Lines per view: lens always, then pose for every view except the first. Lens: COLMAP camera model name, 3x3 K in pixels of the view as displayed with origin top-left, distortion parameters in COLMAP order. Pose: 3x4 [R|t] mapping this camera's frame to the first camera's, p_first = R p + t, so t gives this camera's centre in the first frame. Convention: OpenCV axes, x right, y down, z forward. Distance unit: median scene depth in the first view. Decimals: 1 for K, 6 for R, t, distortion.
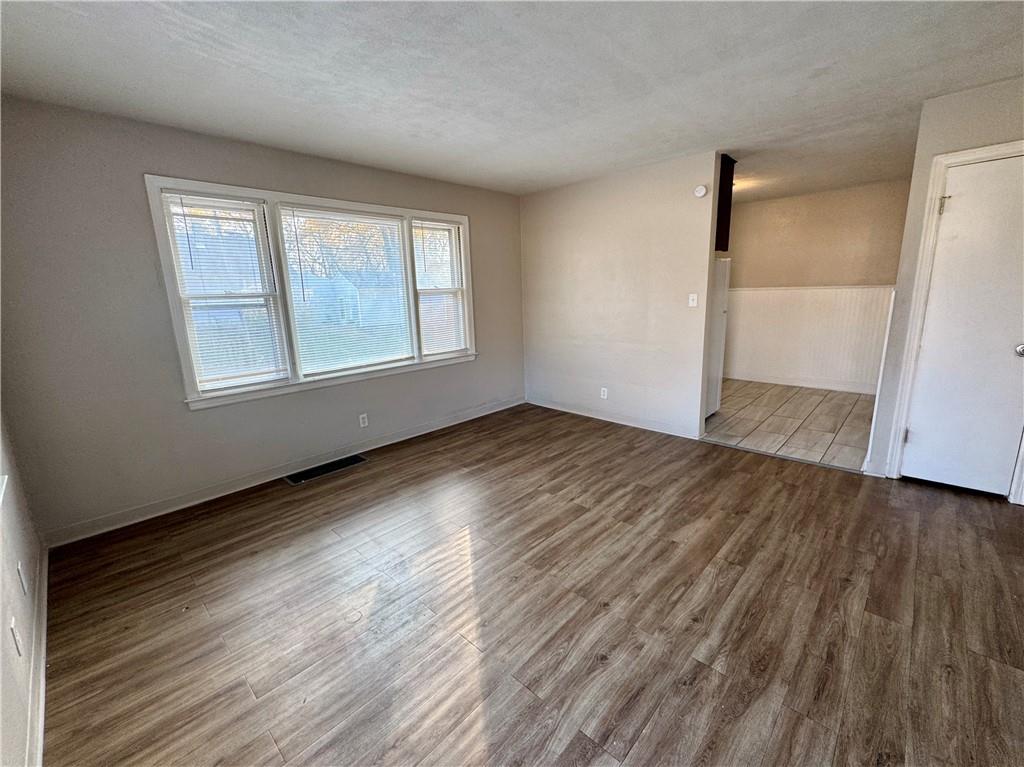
lens RADIAL K [[412.0, 0, 512.0], [0, 412.0, 383.5], [0, 0, 1]] dist [-0.000053, -0.000158]
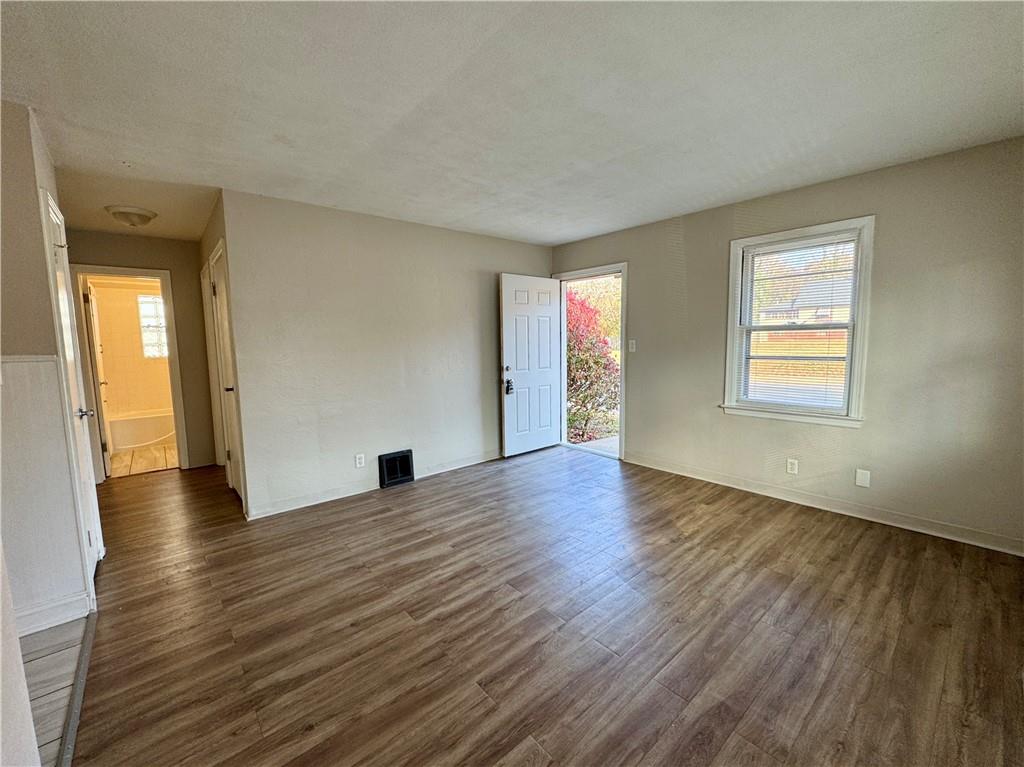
lens RADIAL K [[412.0, 0, 512.0], [0, 412.0, 383.5], [0, 0, 1]] dist [-0.000053, -0.000158]
pose [[-0.994486, 0.040345, 0.096793, 0.078735], [0.069439, 0.945028, 0.319530, -0.385724], [-0.078581, 0.324490, -0.942619, 1.752885]]
